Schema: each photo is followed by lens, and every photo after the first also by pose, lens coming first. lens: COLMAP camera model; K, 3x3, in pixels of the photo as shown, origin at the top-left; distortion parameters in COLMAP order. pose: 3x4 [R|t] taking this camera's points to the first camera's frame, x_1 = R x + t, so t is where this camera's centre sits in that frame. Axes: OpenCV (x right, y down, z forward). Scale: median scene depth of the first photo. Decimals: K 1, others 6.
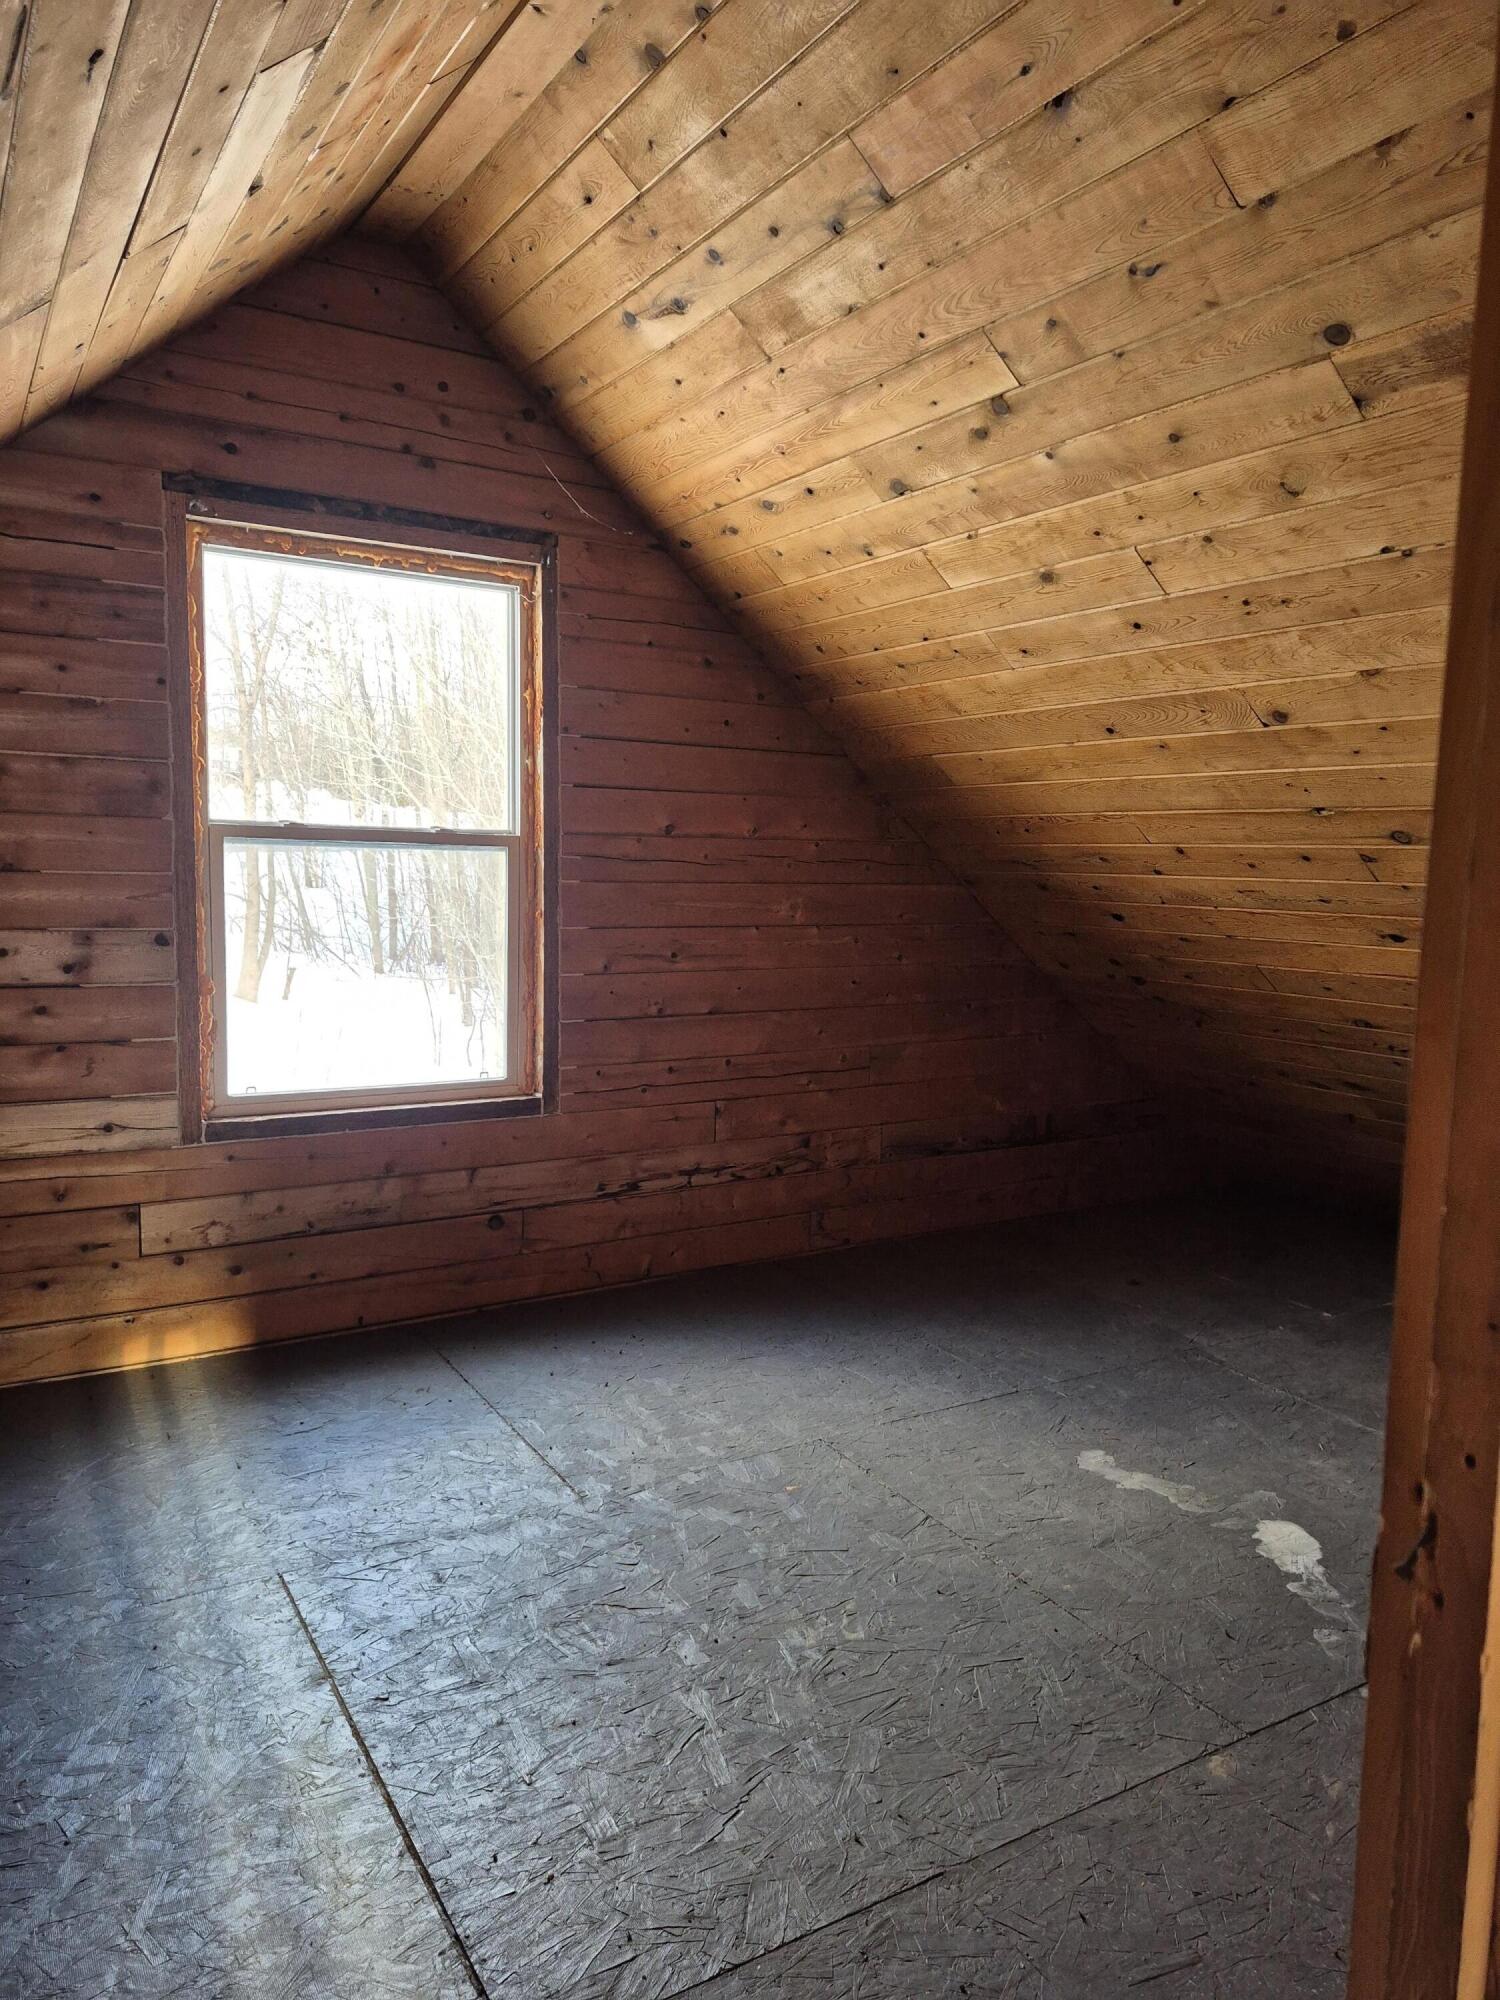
lens RADIAL K [[1347.3, 0, 750.0], [0, 1347.3, 1000.0], [0, 0, 1]] dist [0.055501, -0.127708]
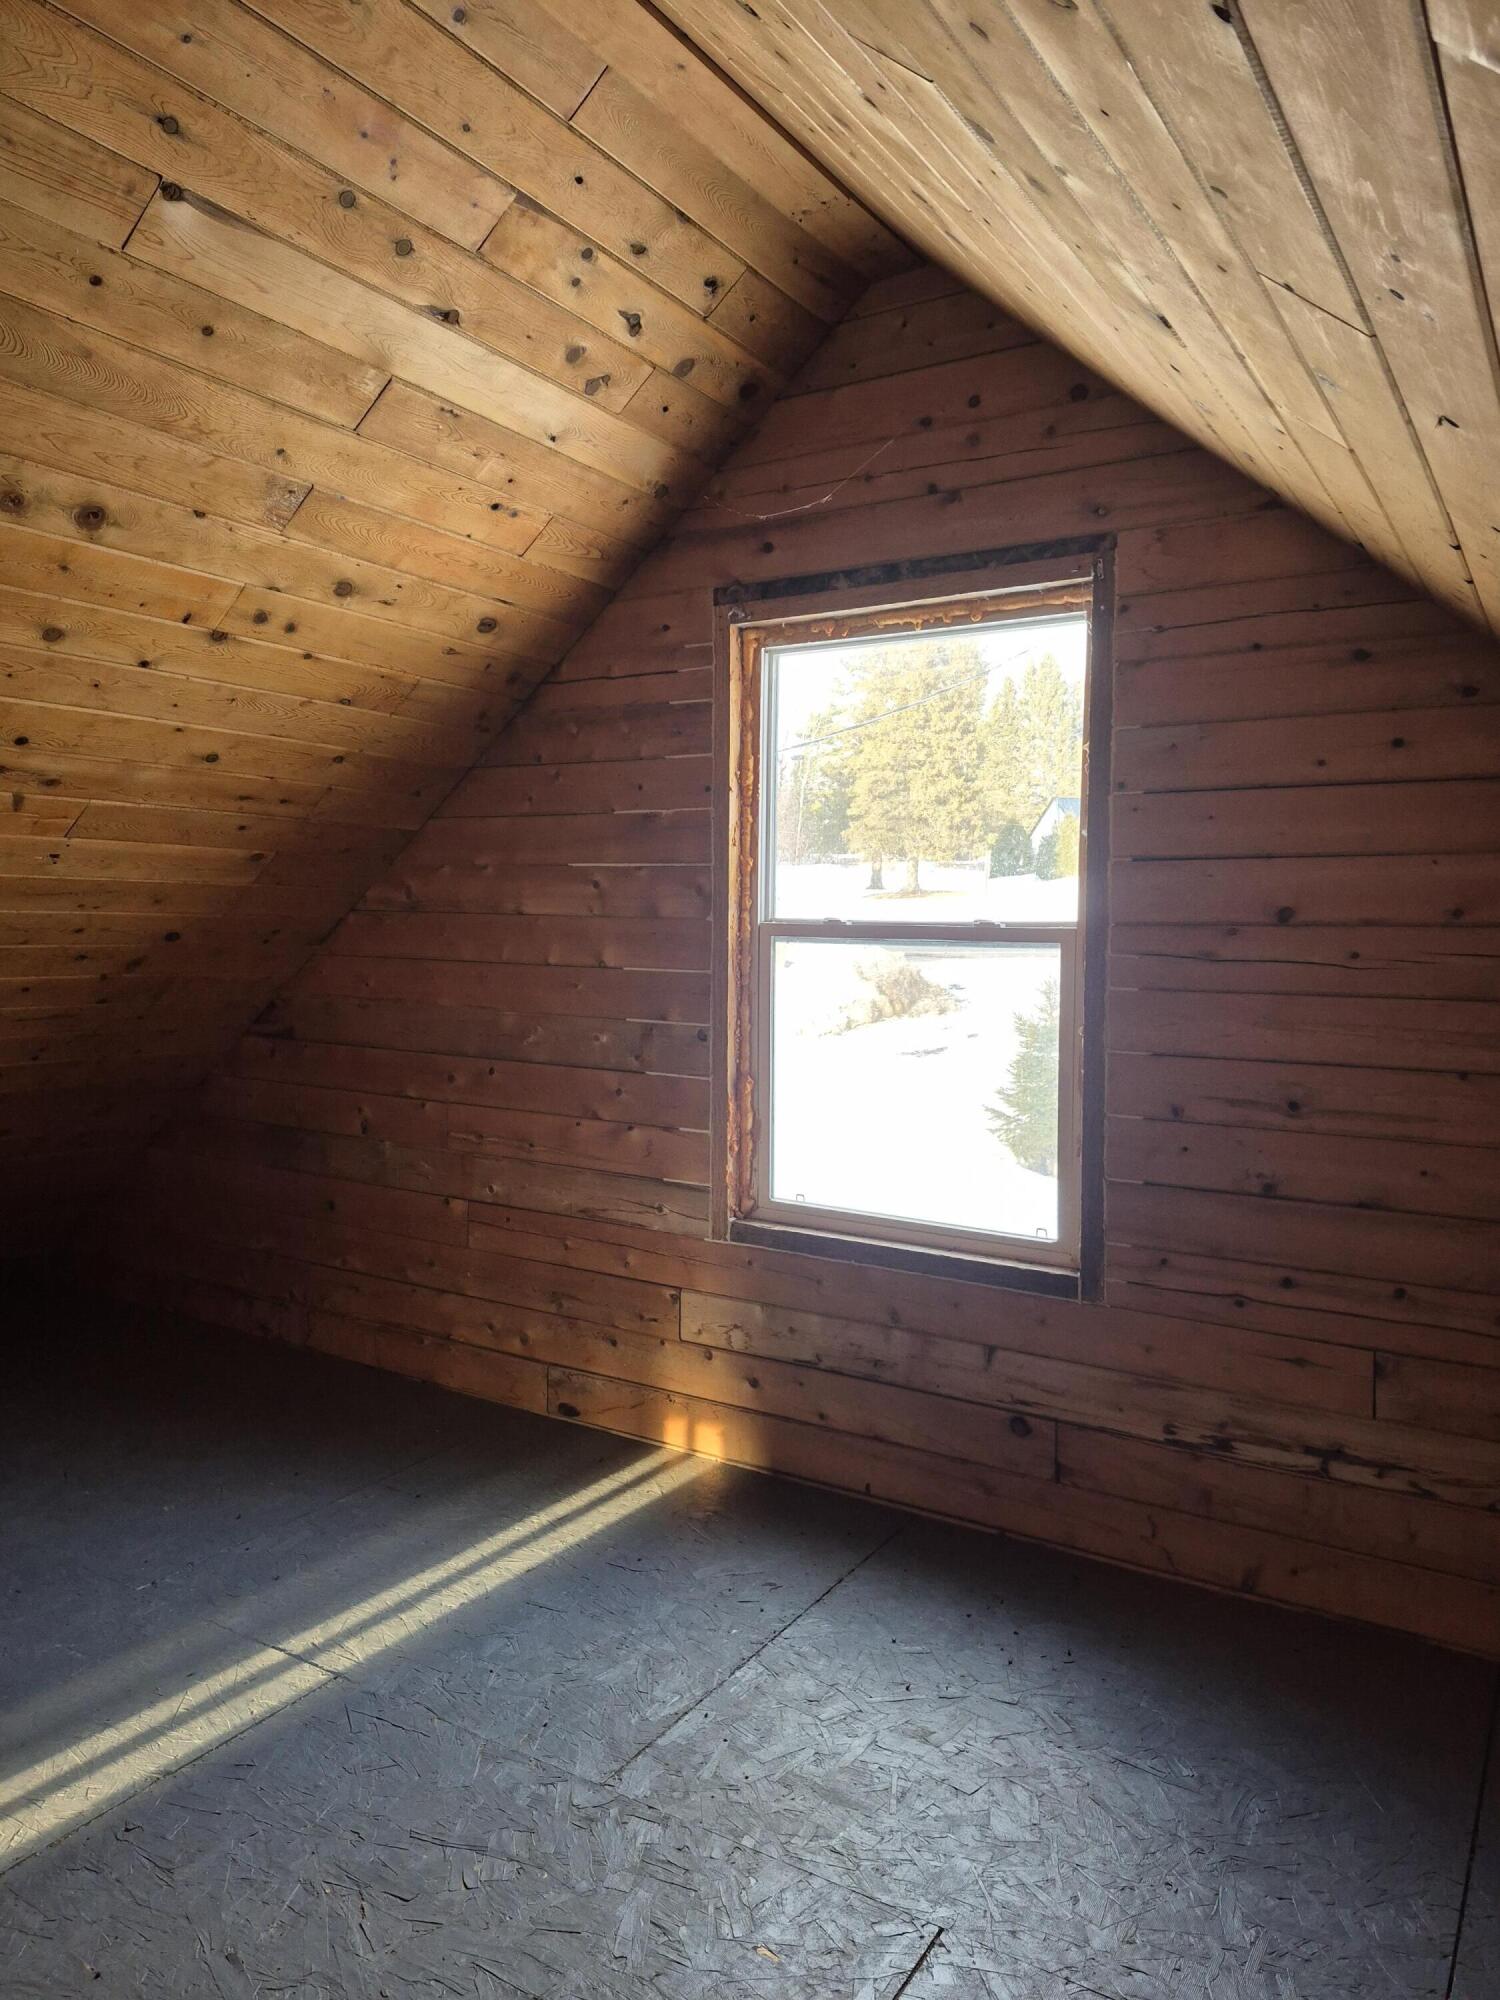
lens RADIAL K [[1427.4, 0, 770.7], [0, 1427.4, 999.4], [0, 0, 1]] dist [0.048828, -0.030220]
pose [[0.426557, 0.021449, -0.904206, 0.519346], [-0.104810, 0.994156, -0.025861, -0.044792], [0.898367, 0.105801, 0.426313, 0.526098]]
